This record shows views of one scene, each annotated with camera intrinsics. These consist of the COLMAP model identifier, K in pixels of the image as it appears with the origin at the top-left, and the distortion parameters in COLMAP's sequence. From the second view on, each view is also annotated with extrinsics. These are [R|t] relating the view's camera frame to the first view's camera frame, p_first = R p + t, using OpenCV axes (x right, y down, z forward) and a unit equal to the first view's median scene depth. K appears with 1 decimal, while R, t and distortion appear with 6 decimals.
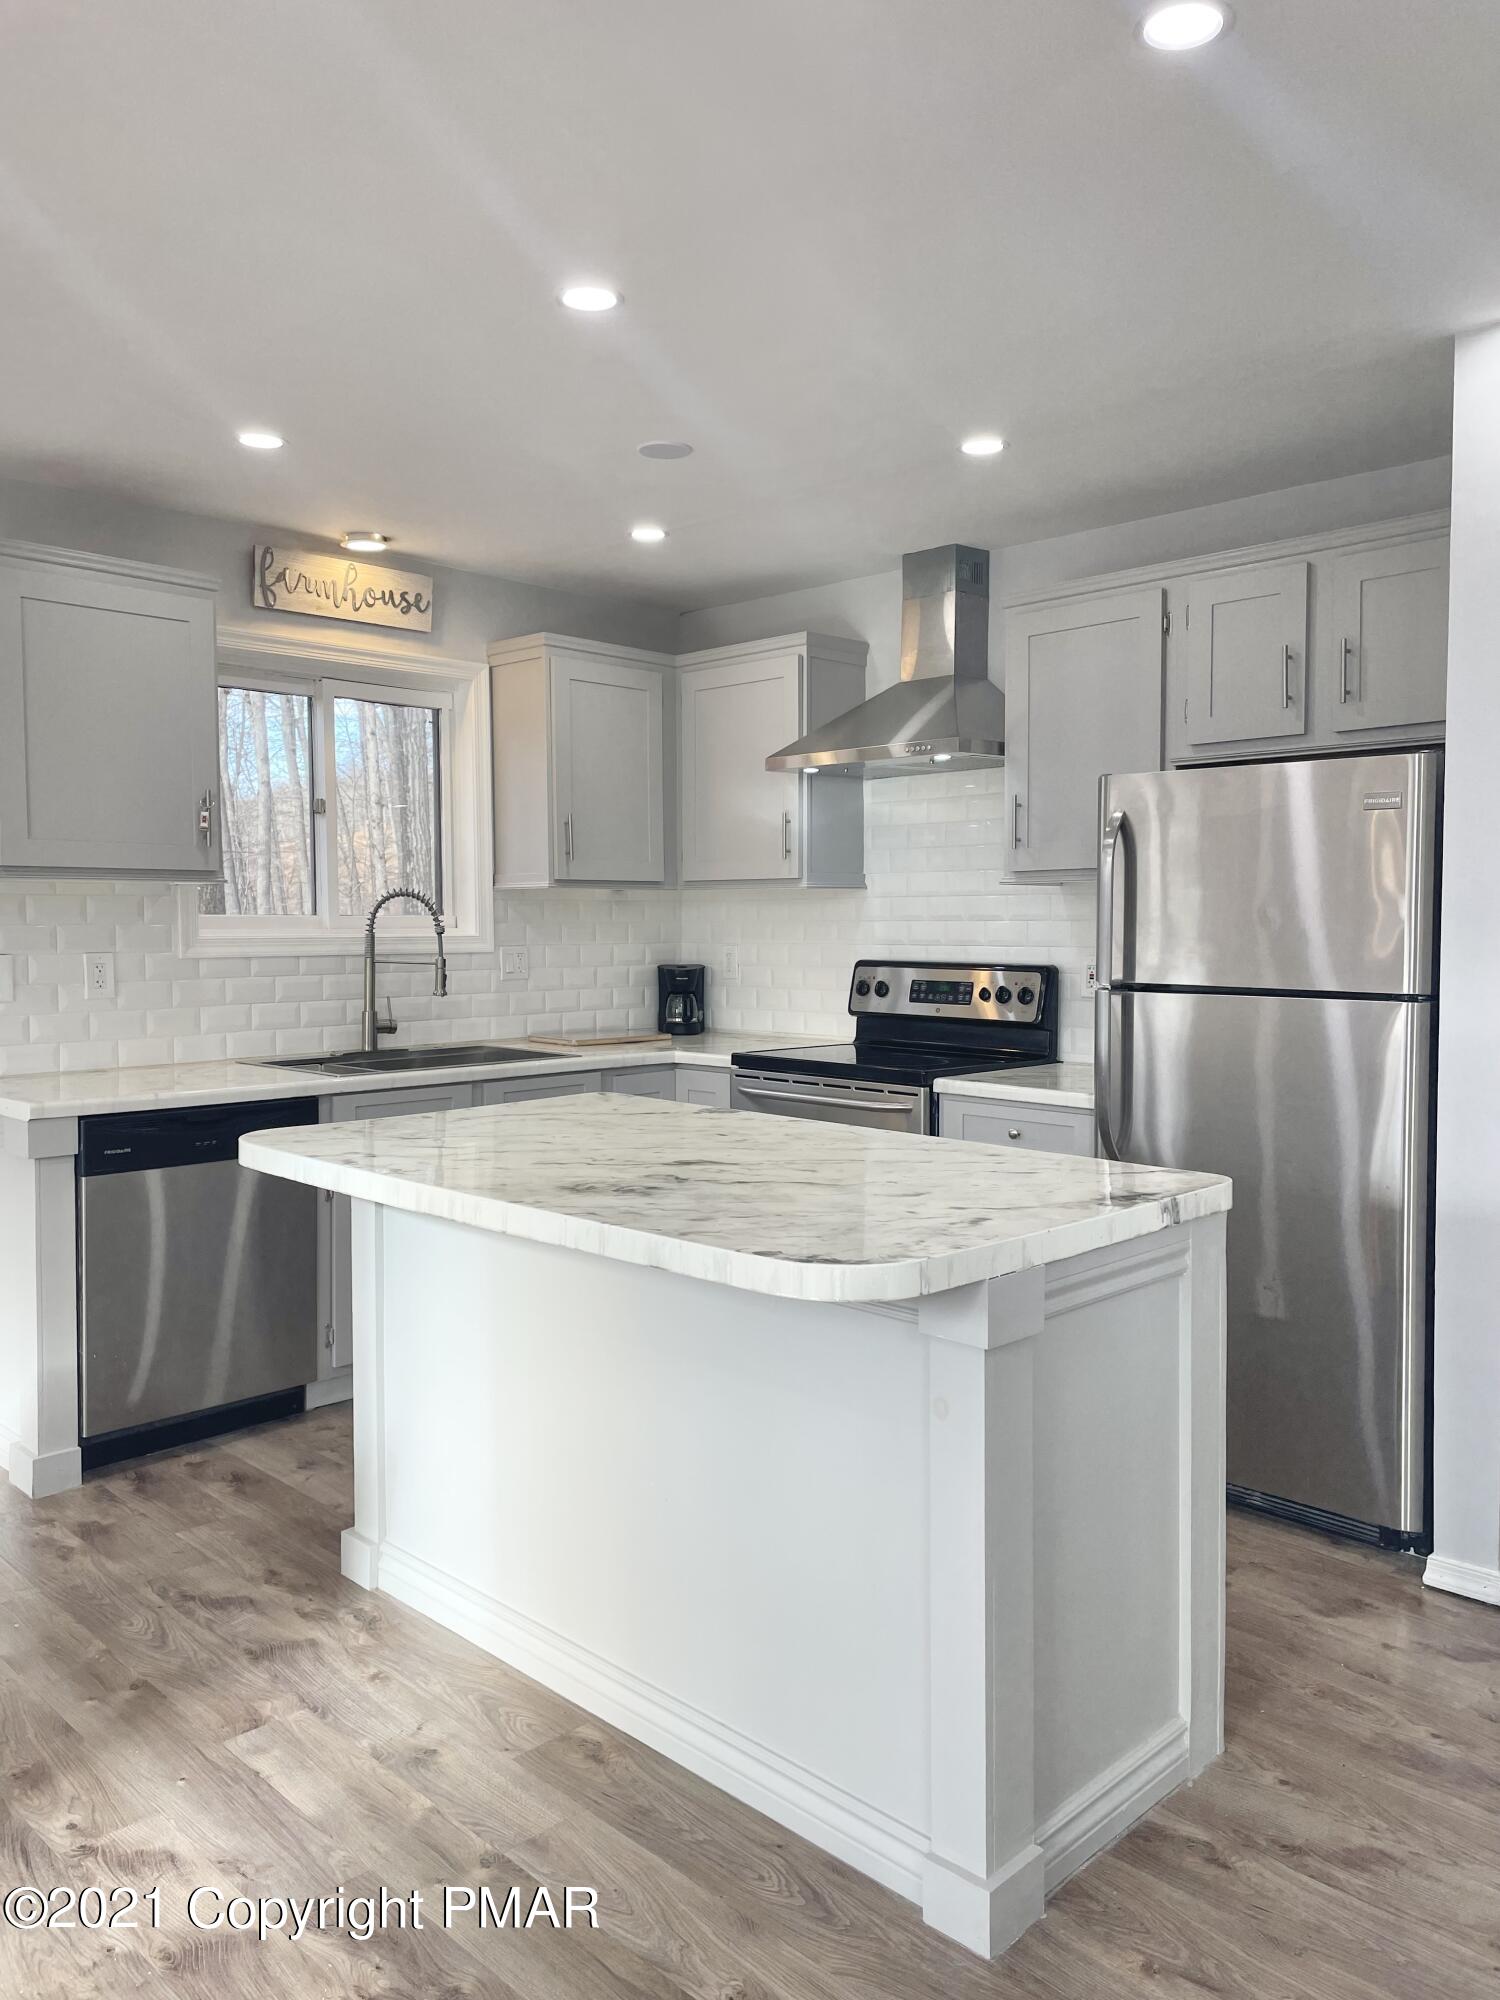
lens RADIAL K [[1497.3, 0, 741.5], [0, 1497.3, 980.9], [0, 0, 1]] dist [0.051532, -0.073016]
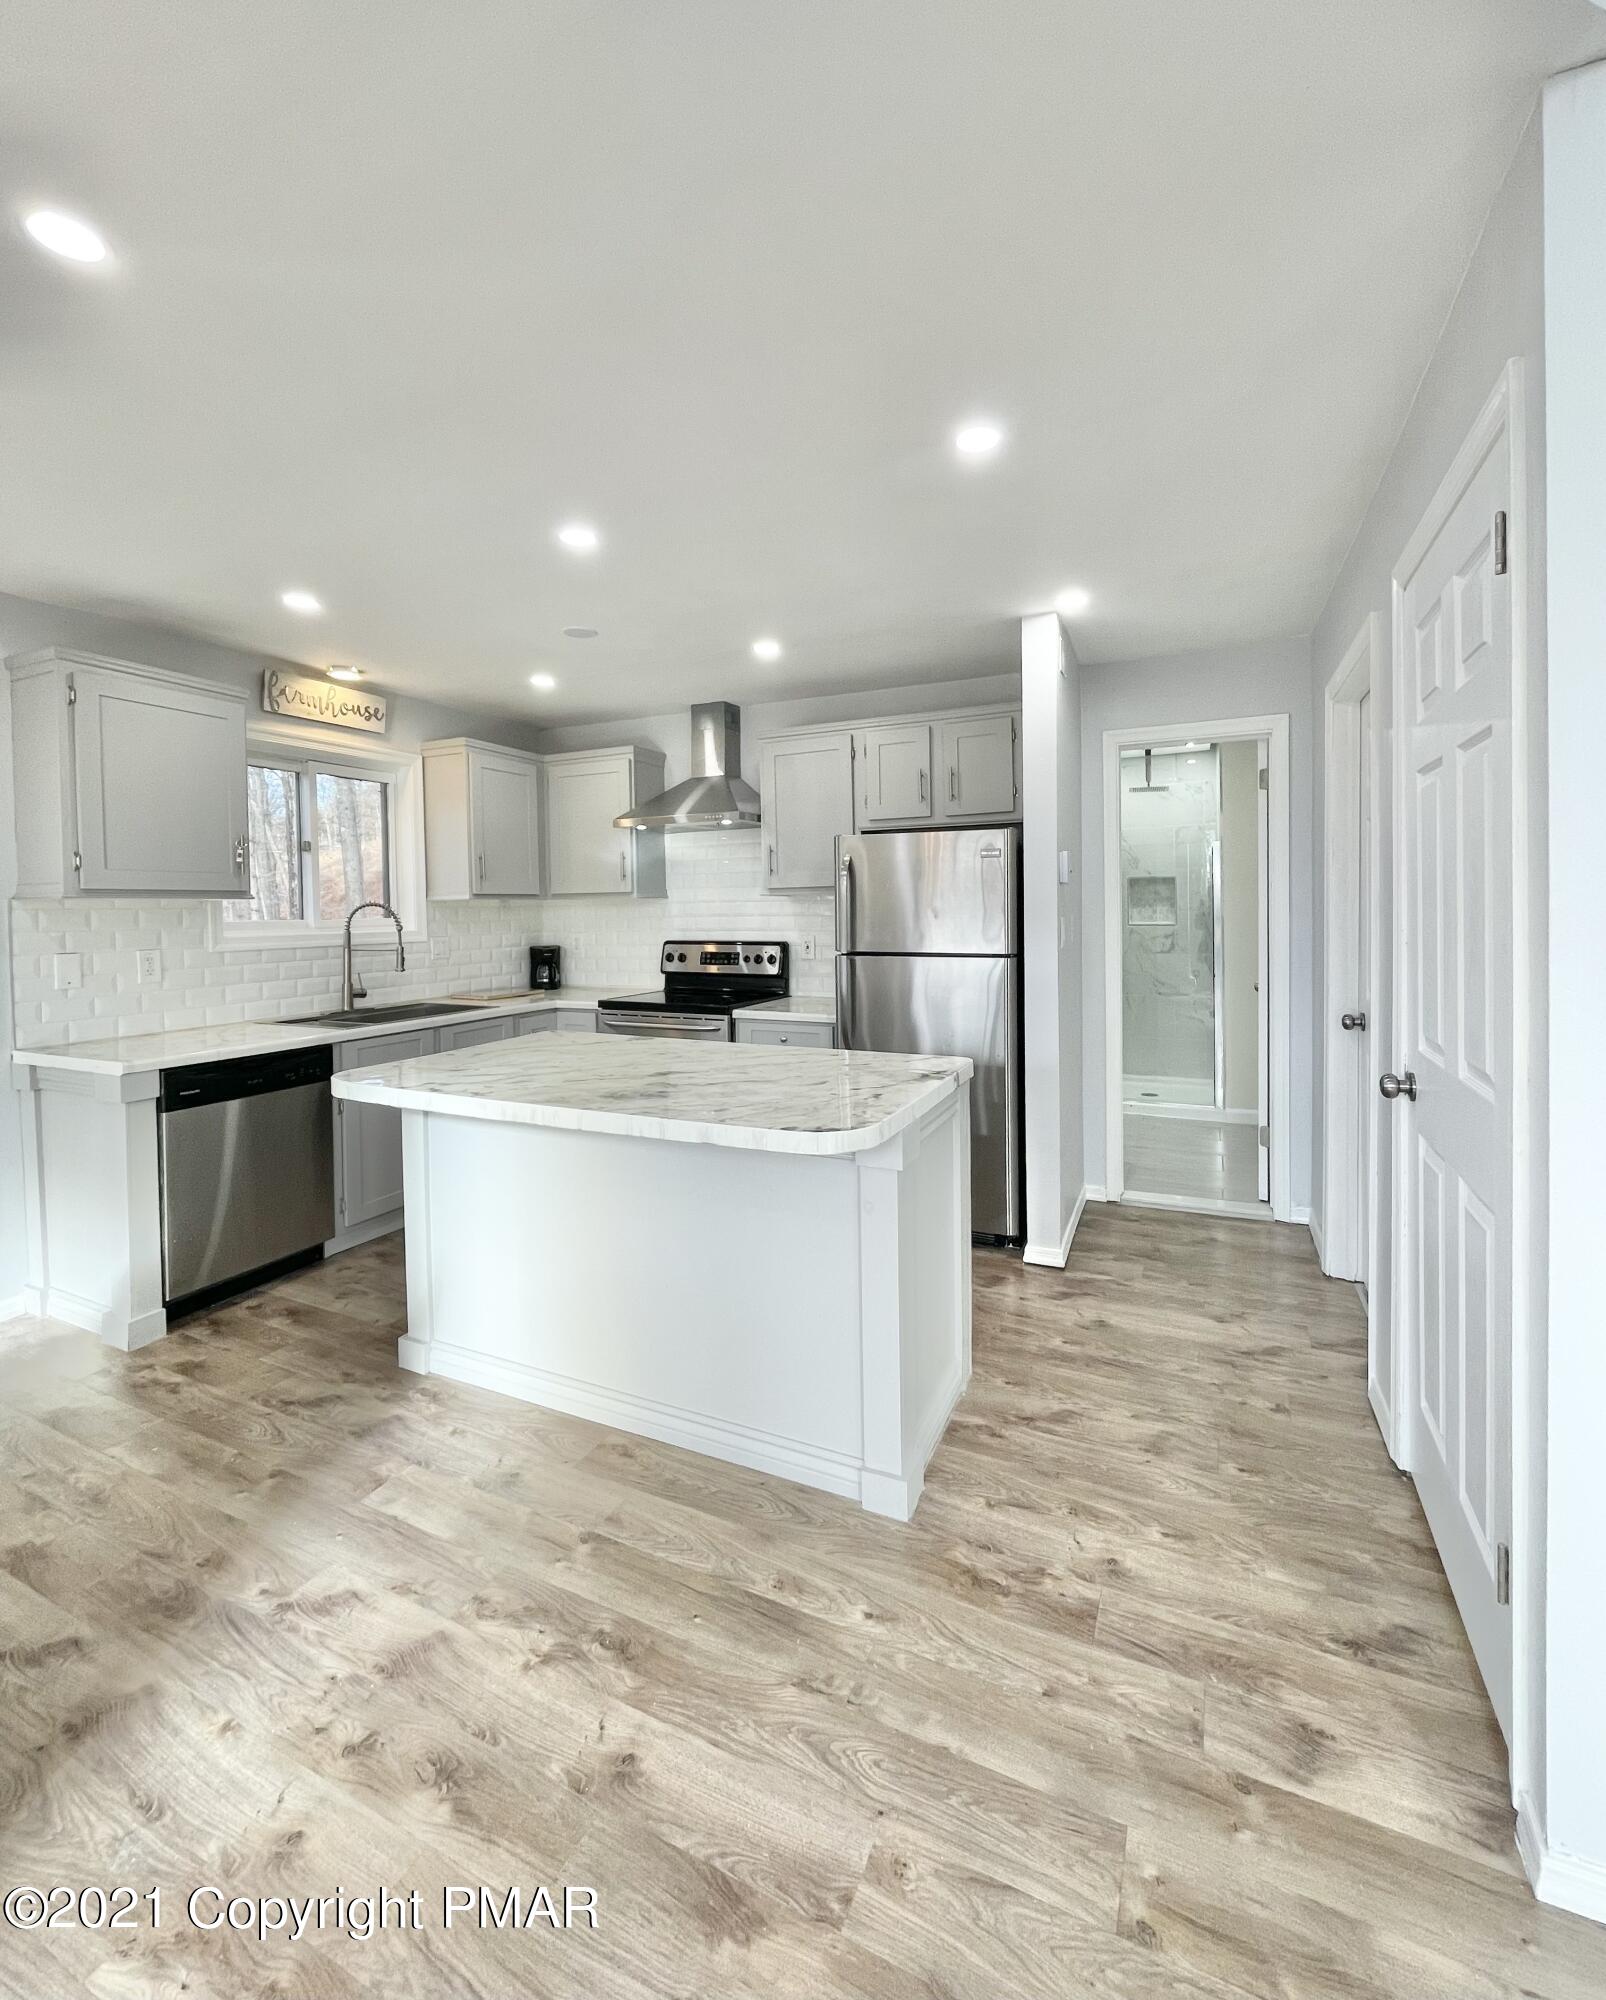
lens RADIAL K [[859.4, 0, 807.5], [0, 859.4, 925.7], [0, 0, 1]] dist [-0.009815, 0.000080]
pose [[0.939158, -0.018786, 0.342971, -0.146562], [0.027068, 0.999446, -0.019375, -0.011056], [-0.342417, 0.027480, 0.939146, 0.053654]]
